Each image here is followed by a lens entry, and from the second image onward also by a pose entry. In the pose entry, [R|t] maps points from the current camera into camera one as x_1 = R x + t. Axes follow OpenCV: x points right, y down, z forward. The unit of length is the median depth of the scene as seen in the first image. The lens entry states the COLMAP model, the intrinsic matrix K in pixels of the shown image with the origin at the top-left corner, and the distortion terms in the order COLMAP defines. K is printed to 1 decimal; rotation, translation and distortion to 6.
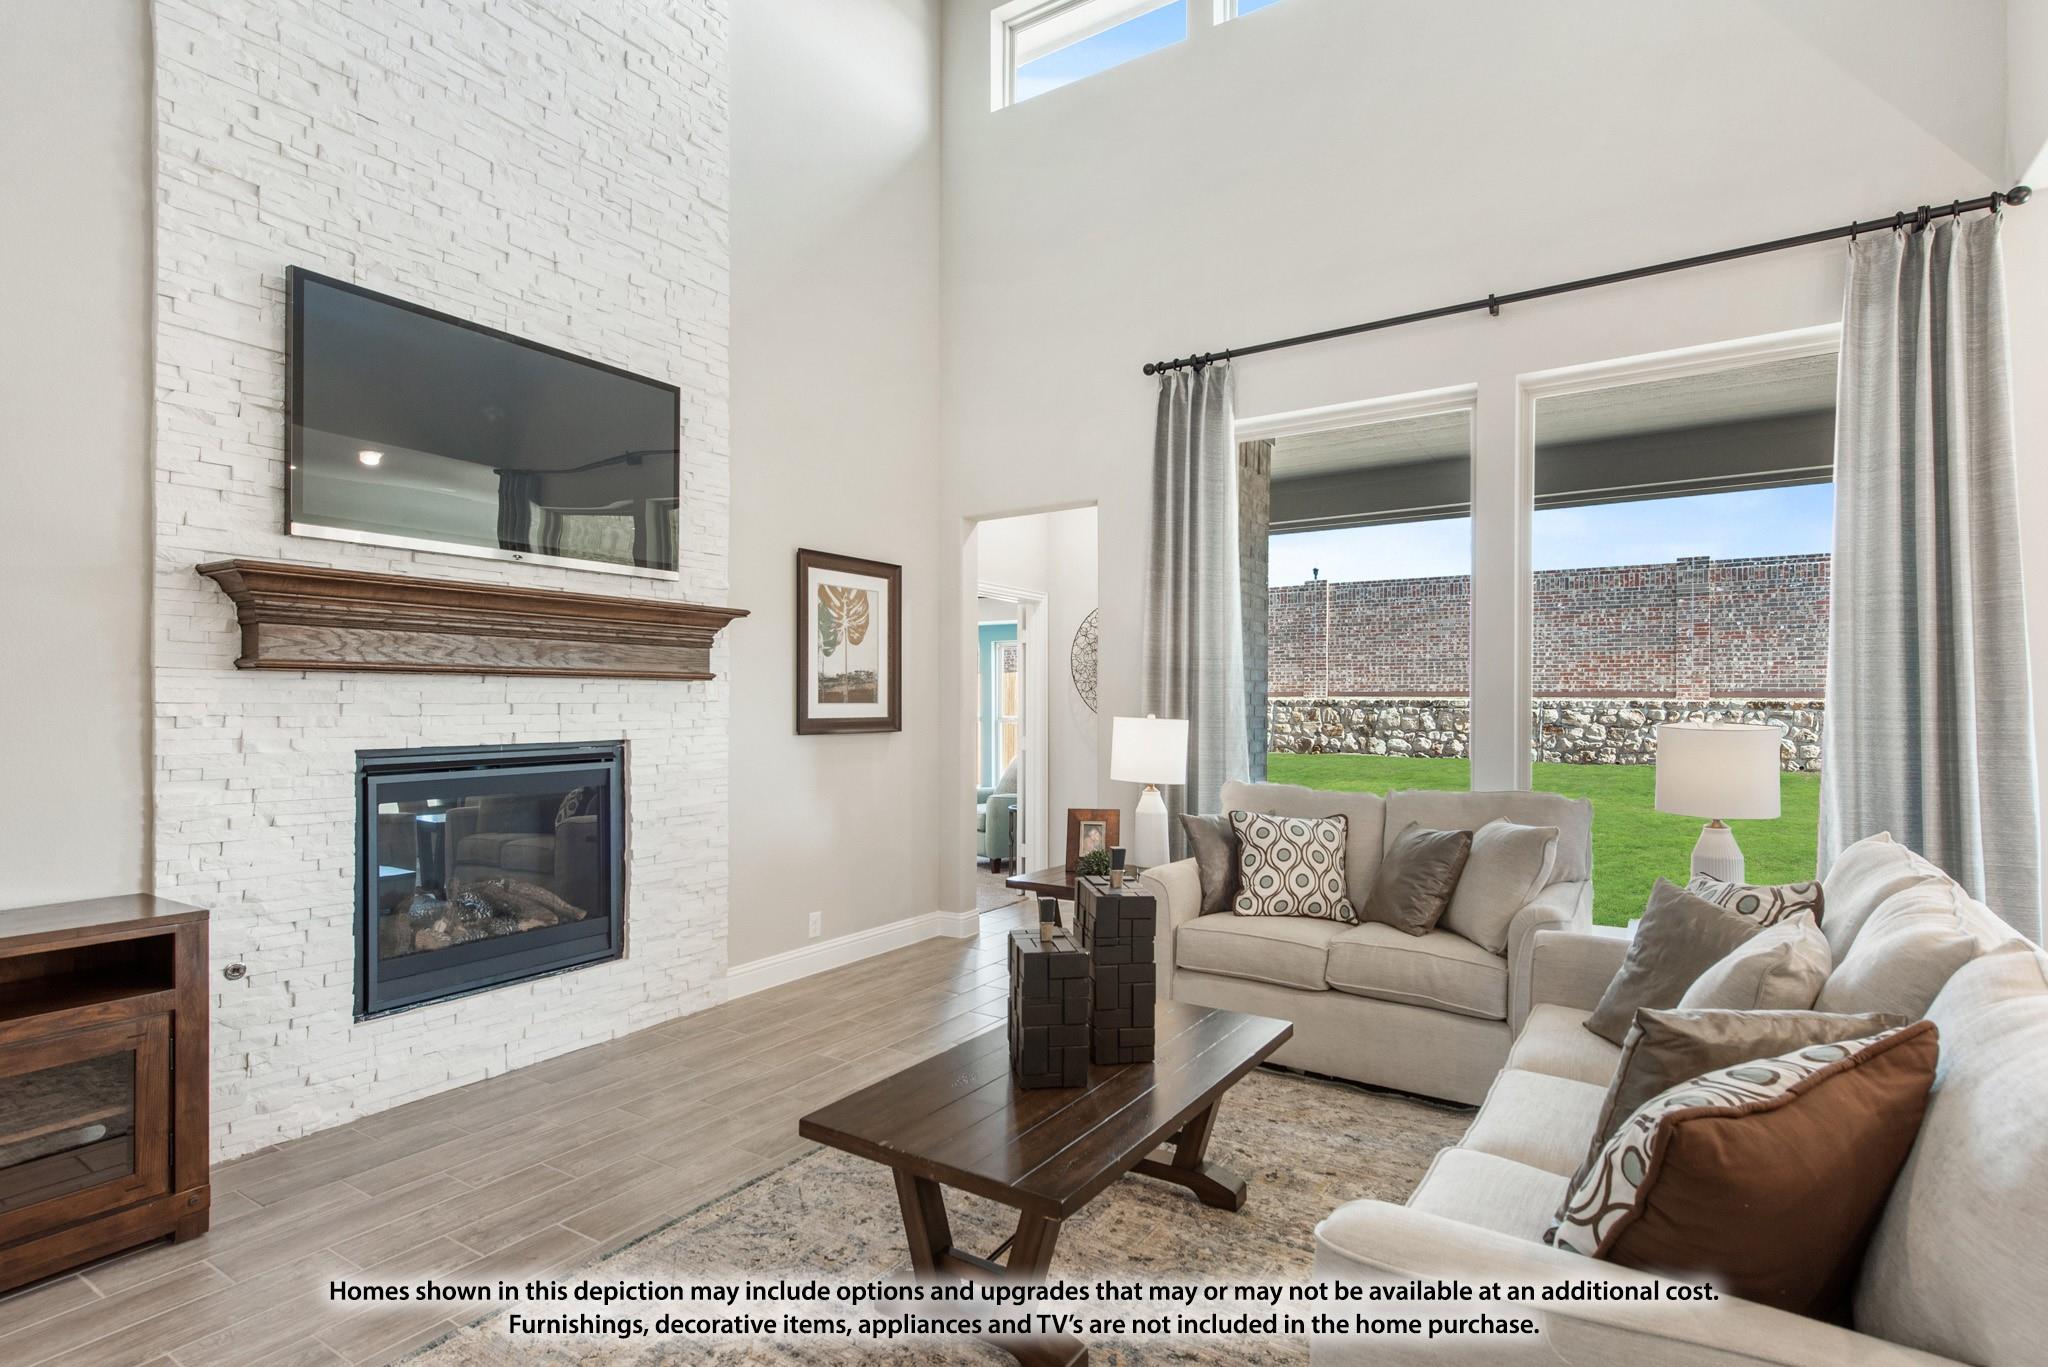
lens RADIAL K [[1022.1, 0, 1026.3], [0, 1022.1, 697.9], [0, 0, 1]] dist [0.006515, -0.002727]
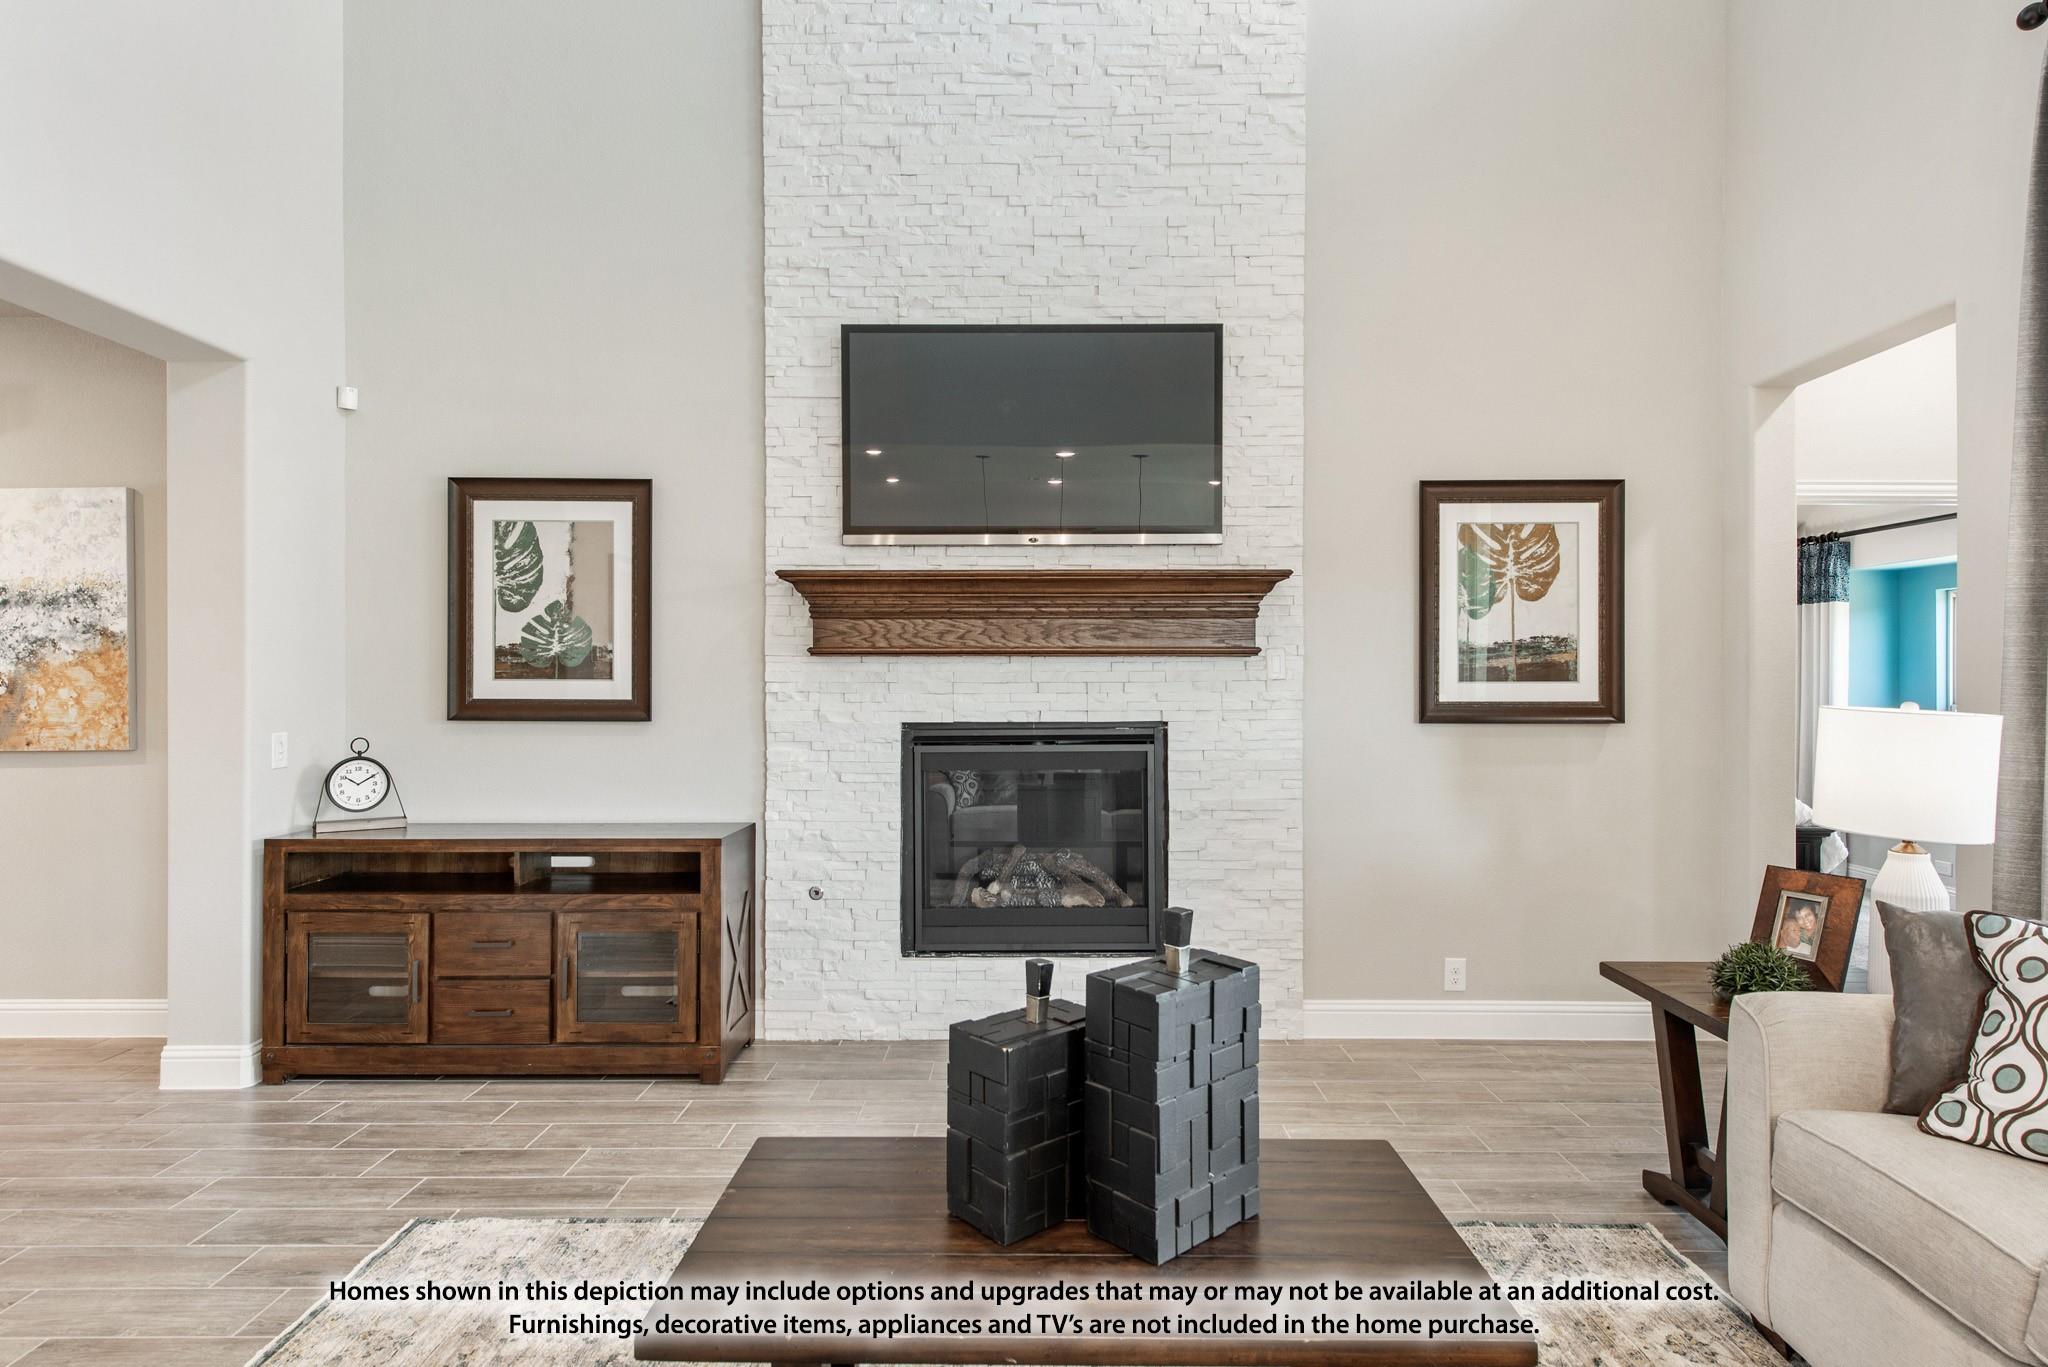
lens RADIAL K [[1125.2, 0, 1022.0], [0, 1125.2, 674.9], [0, 0, 1]] dist [0.018769, -0.002383]
pose [[0.537831, -0.005616, -0.843034, 0.428169], [0.005289, 0.999981, -0.003287, 0.001546], [0.843036, -0.002691, 0.537850, 0.366535]]
